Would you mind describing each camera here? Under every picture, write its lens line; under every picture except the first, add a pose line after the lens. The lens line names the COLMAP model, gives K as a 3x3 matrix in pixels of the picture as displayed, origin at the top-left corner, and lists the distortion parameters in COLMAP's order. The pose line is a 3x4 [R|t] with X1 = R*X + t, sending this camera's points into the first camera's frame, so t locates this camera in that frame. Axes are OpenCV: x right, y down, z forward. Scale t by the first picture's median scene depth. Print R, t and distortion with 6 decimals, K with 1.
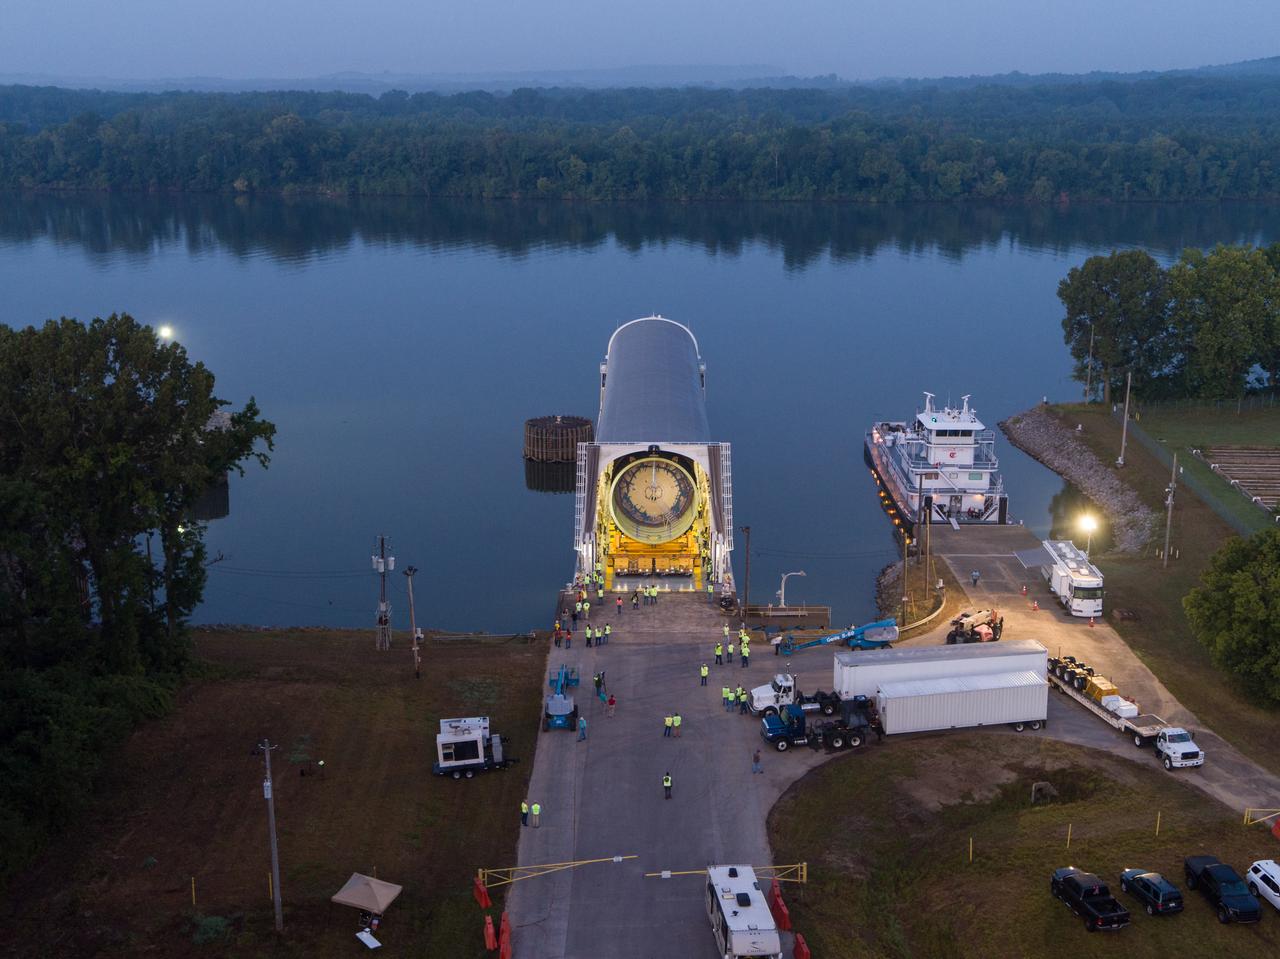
lens RADIAL K [[1551.1, 0, 637.3], [0, 1551.1, 478.1], [0, 0, 1]] dist [-0.003199, 0.000000]
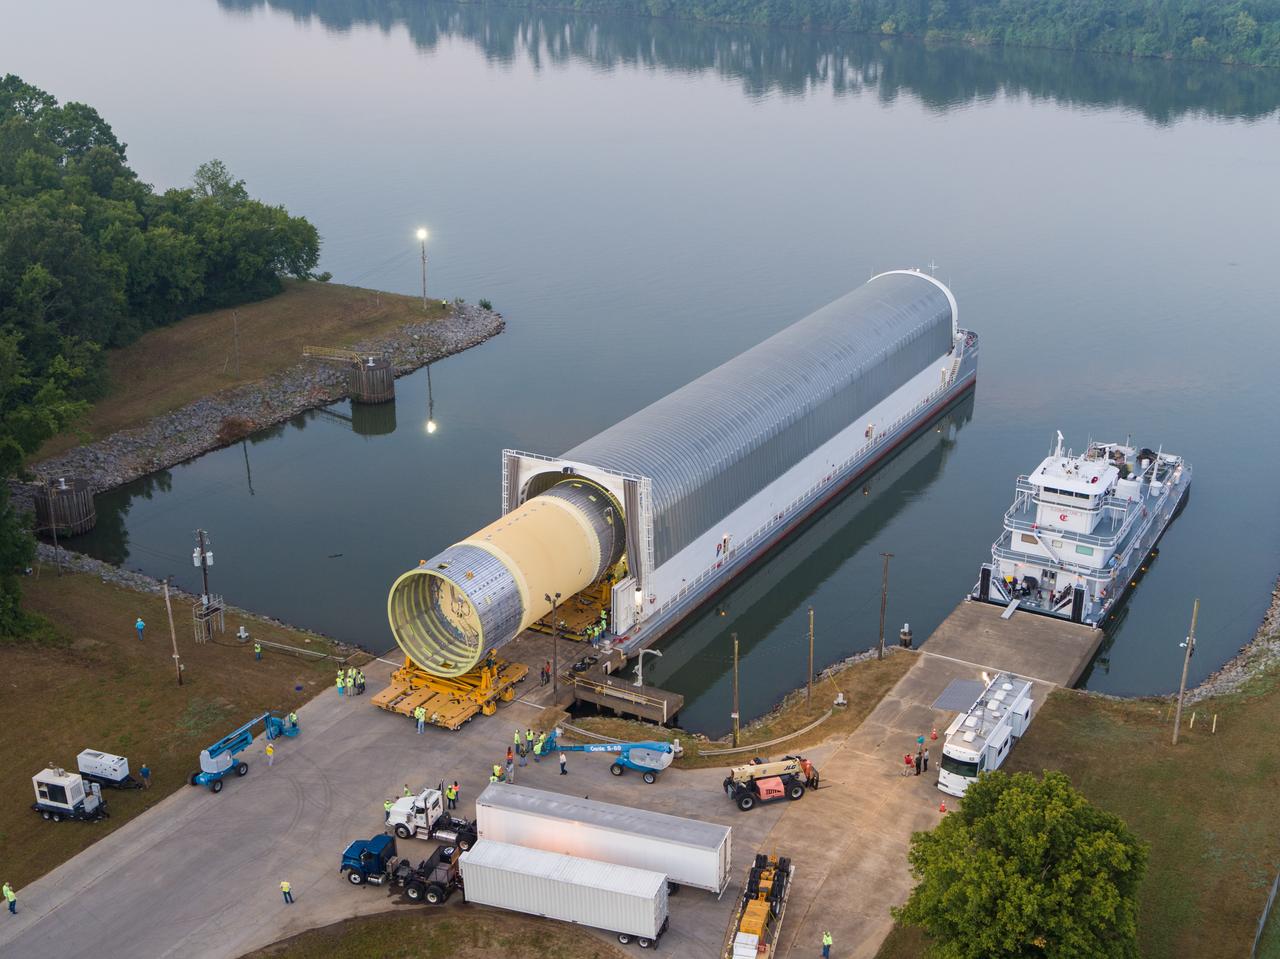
lens RADIAL K [[1551.1, 0, 641.0], [0, 1551.1, 481.0], [0, 0, 1]] dist [-0.003199, 0.000000]
pose [[0.875355, 0.177237, -0.449824, 0.369243], [-0.124477, 0.981637, 0.144548, -0.121660], [0.467183, -0.070538, 0.881342, 0.201895]]
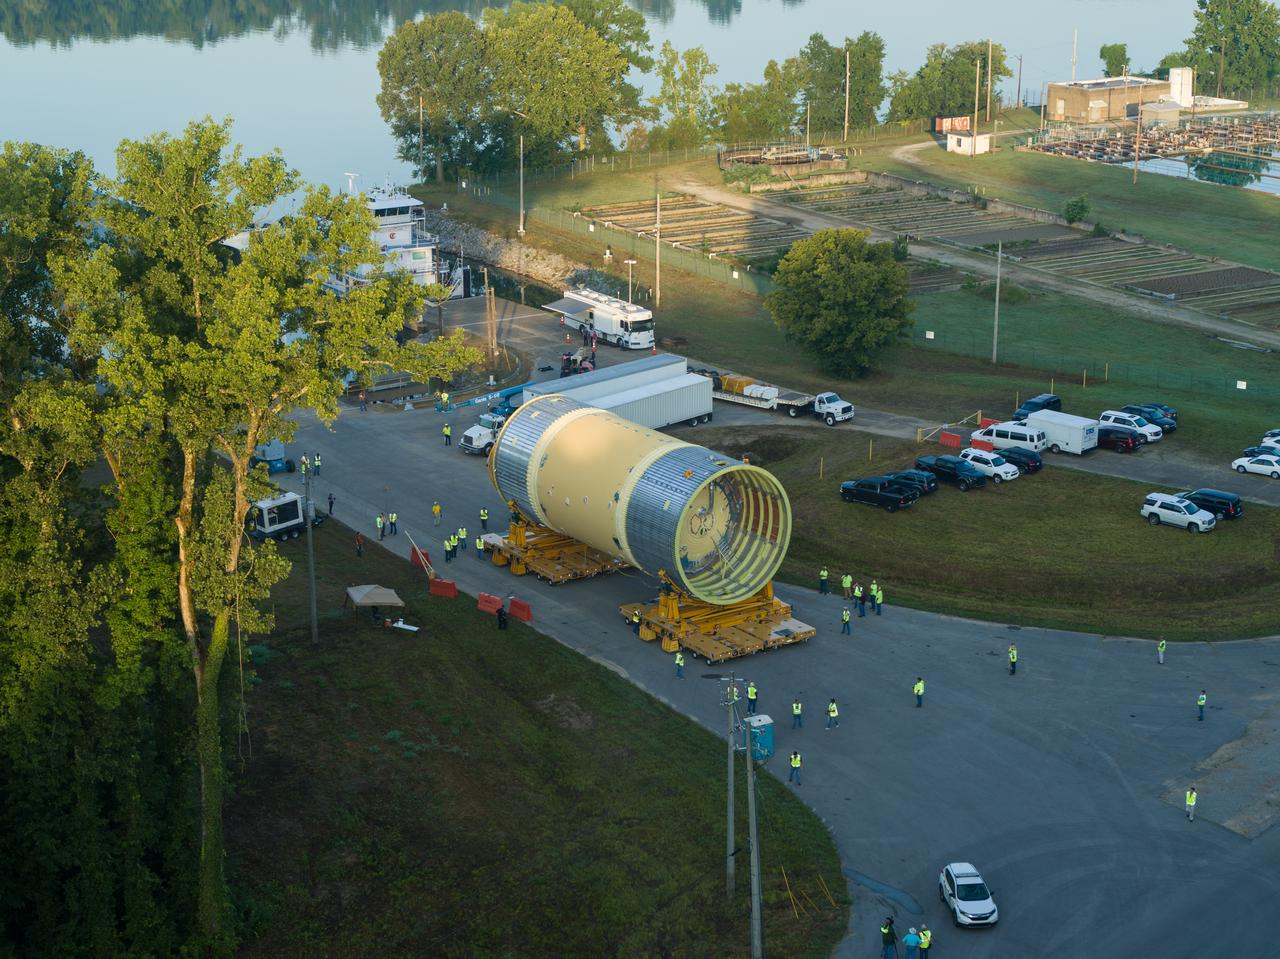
lens RADIAL K [[2258.9, 0, 635.1], [0, 2258.9, 477.6], [0, 0, 1]] dist [-0.006018, 0.000000]
pose [[0.827459, -0.162753, 0.537423, -0.434723], [0.141287, 0.986628, 0.081254, 0.039317], [-0.543461, 0.008696, 0.839389, -0.225518]]
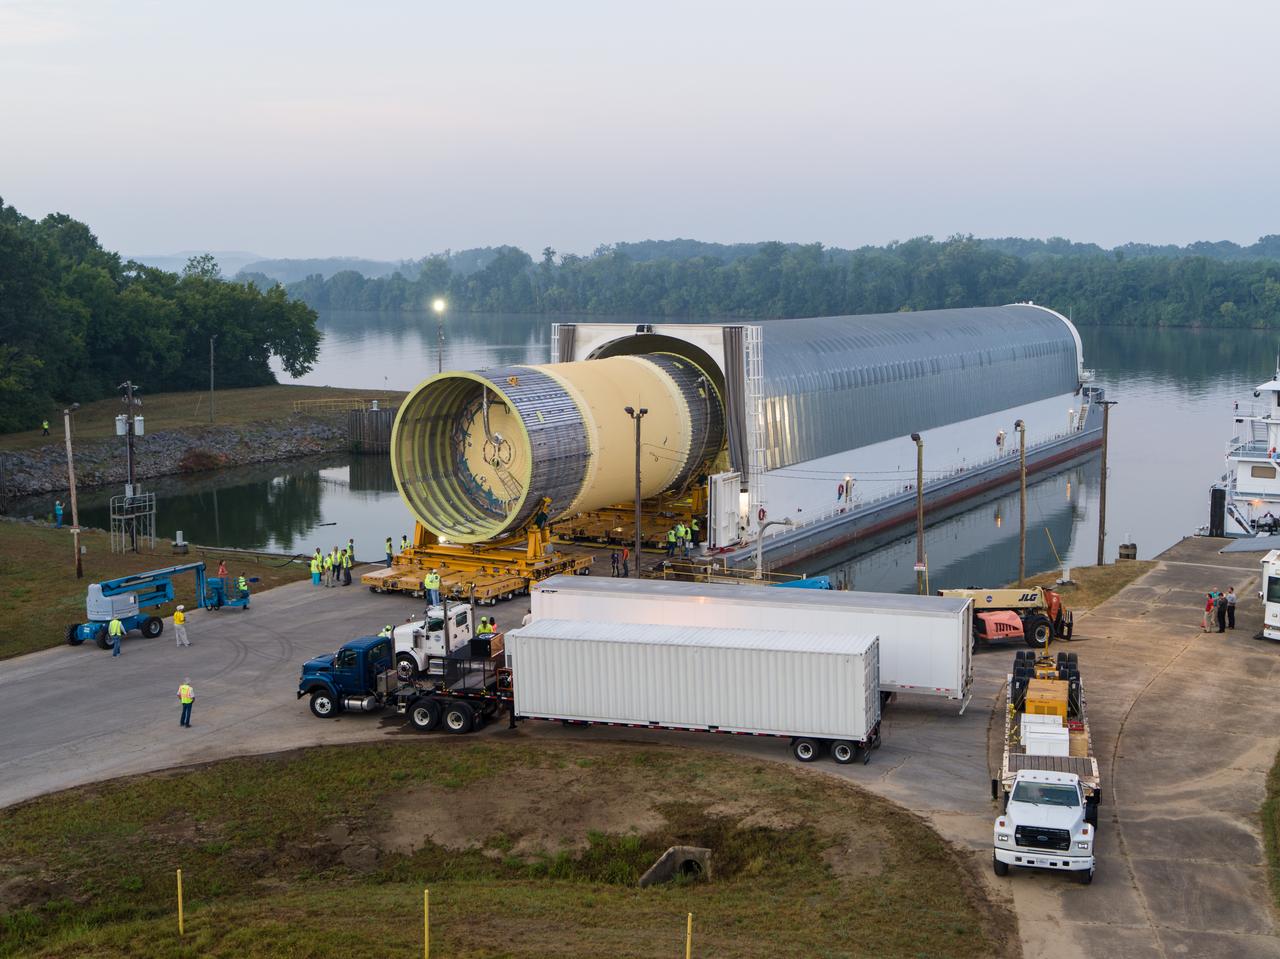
lens RADIAL K [[1551.1, 0, 640.4], [0, 1551.1, 477.6], [0, 0, 1]] dist [-0.003199, 0.000000]
pose [[0.875064, 0.060441, -0.480219, 0.265728], [-0.119481, 0.988442, -0.093314, 0.084145], [0.469029, 0.139033, 0.872171, 0.375059]]
